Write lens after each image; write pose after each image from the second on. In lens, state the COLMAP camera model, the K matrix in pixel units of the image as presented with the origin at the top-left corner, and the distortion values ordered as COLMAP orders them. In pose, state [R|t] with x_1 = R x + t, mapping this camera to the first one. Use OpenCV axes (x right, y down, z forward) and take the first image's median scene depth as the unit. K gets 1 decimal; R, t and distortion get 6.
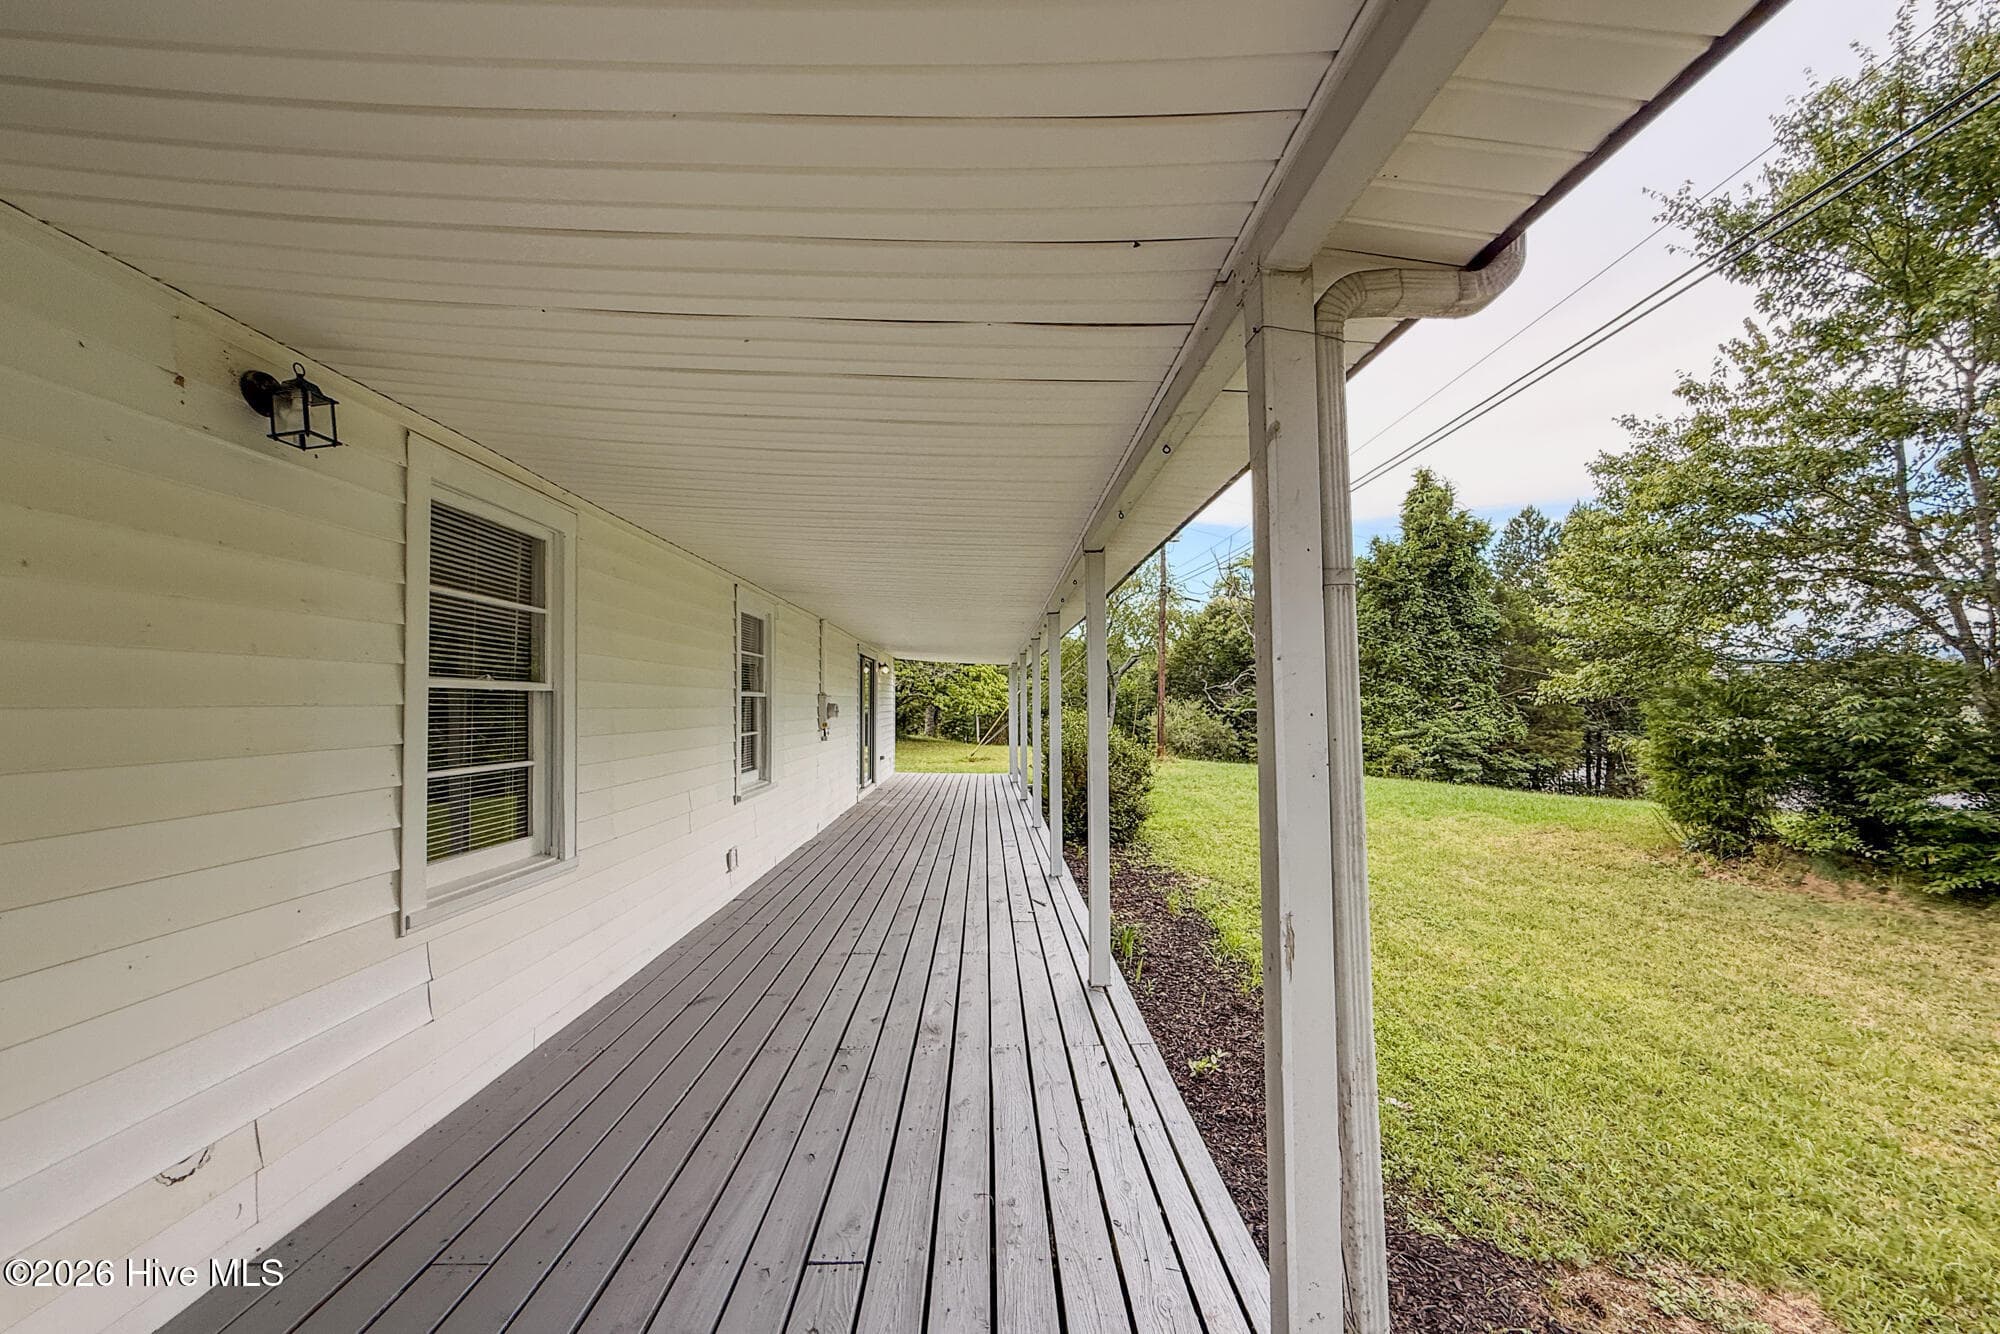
lens RADIAL K [[804.5, 0, 1000.0], [0, 804.5, 667.0], [0, 0, 1]] dist [0.001542, 0.000272]
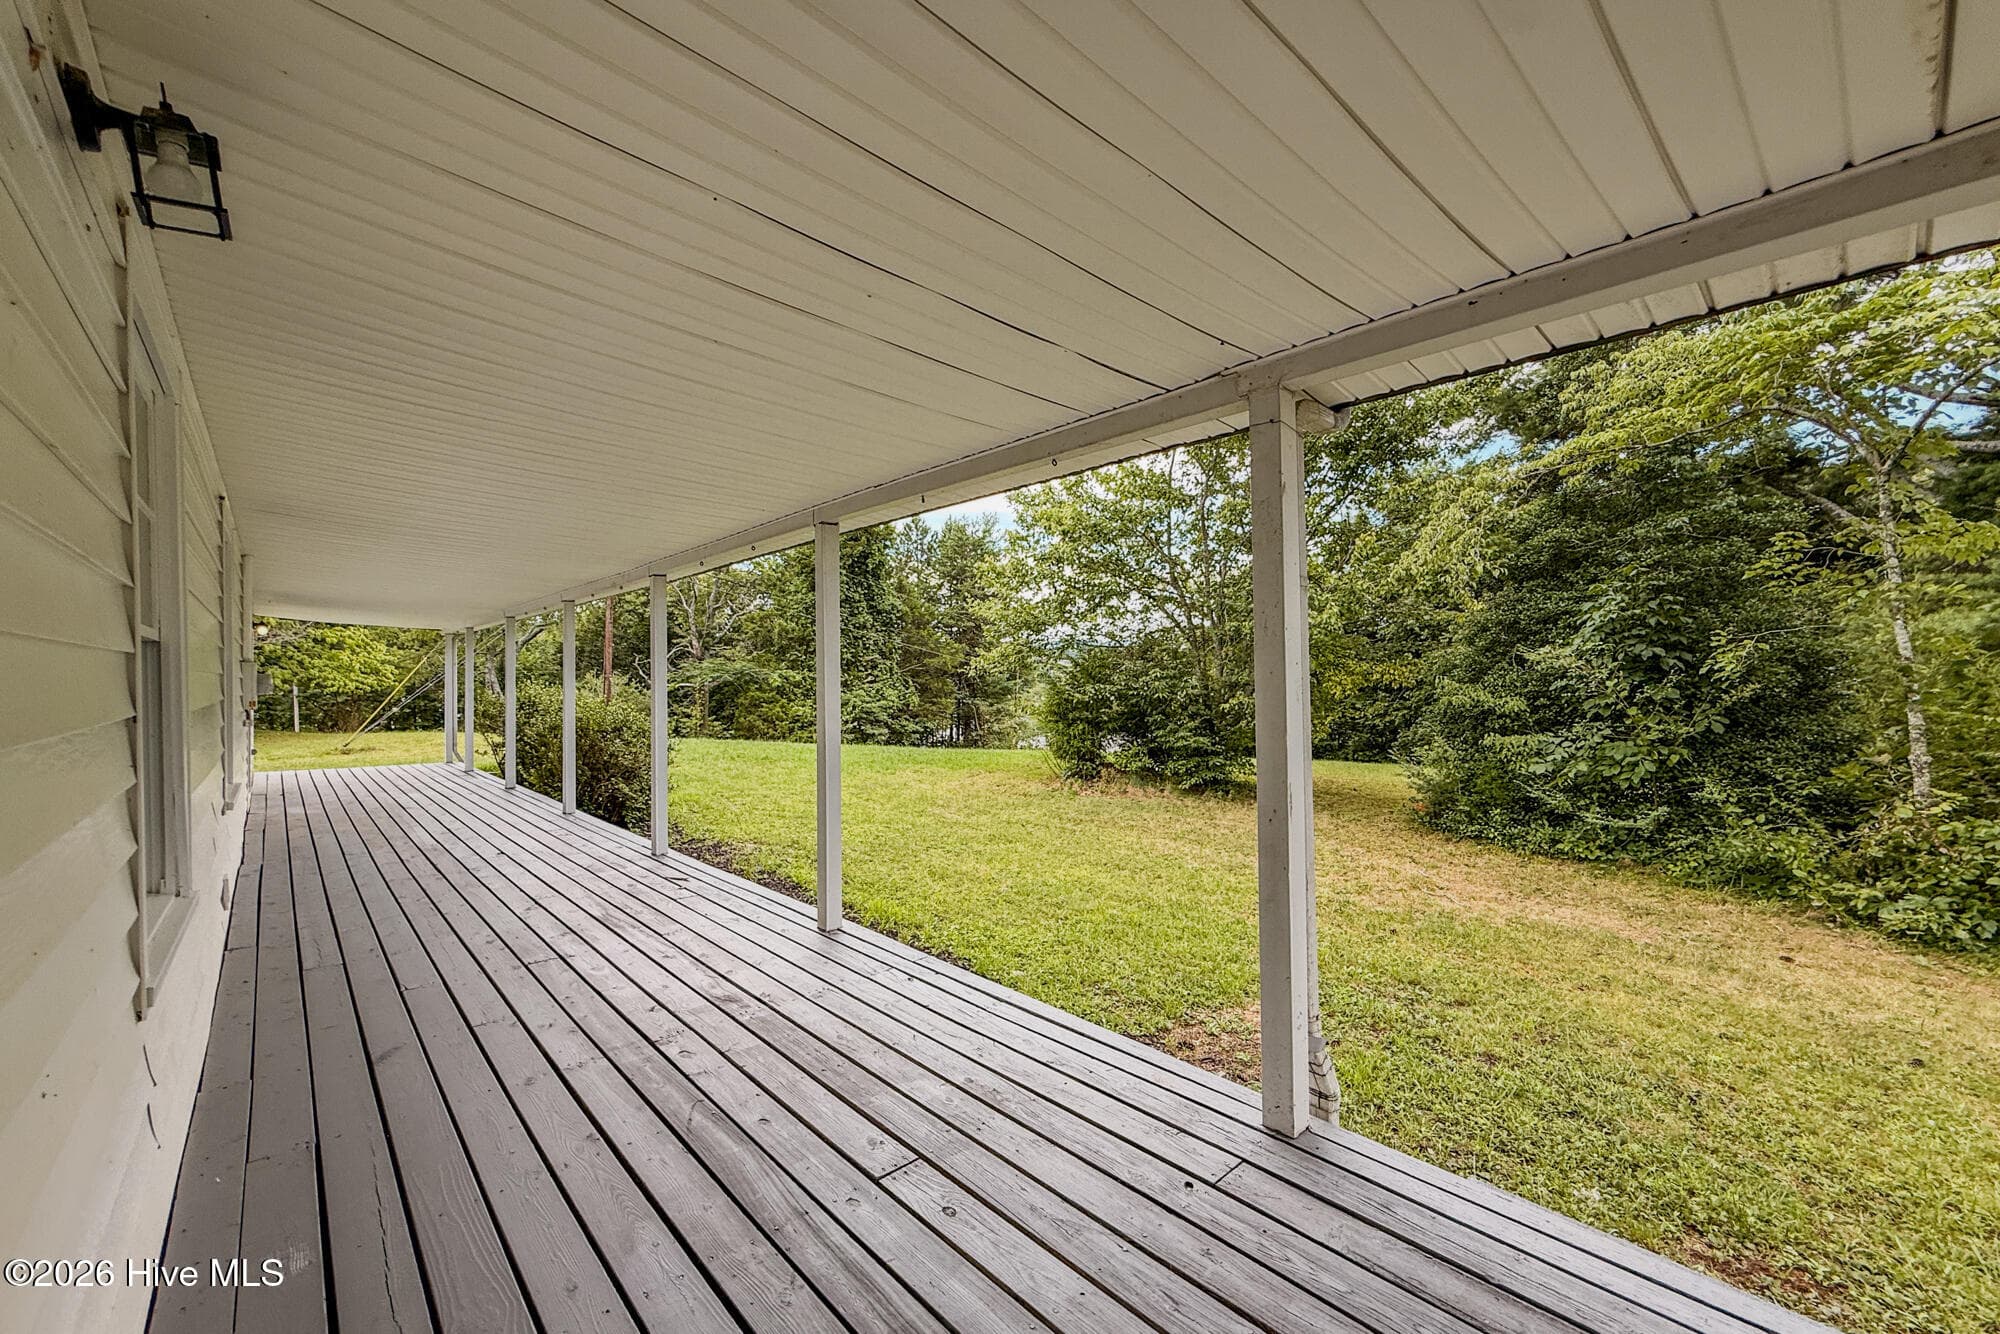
lens RADIAL K [[804.5, 0, 1000.0], [0, 804.5, 667.0], [0, 0, 1]] dist [0.001542, 0.000272]
pose [[0.748087, 0.006104, 0.663573, -0.180345], [-0.025710, 0.999474, 0.019791, 0.007707], [-0.663103, -0.031865, 0.747850, 0.024848]]
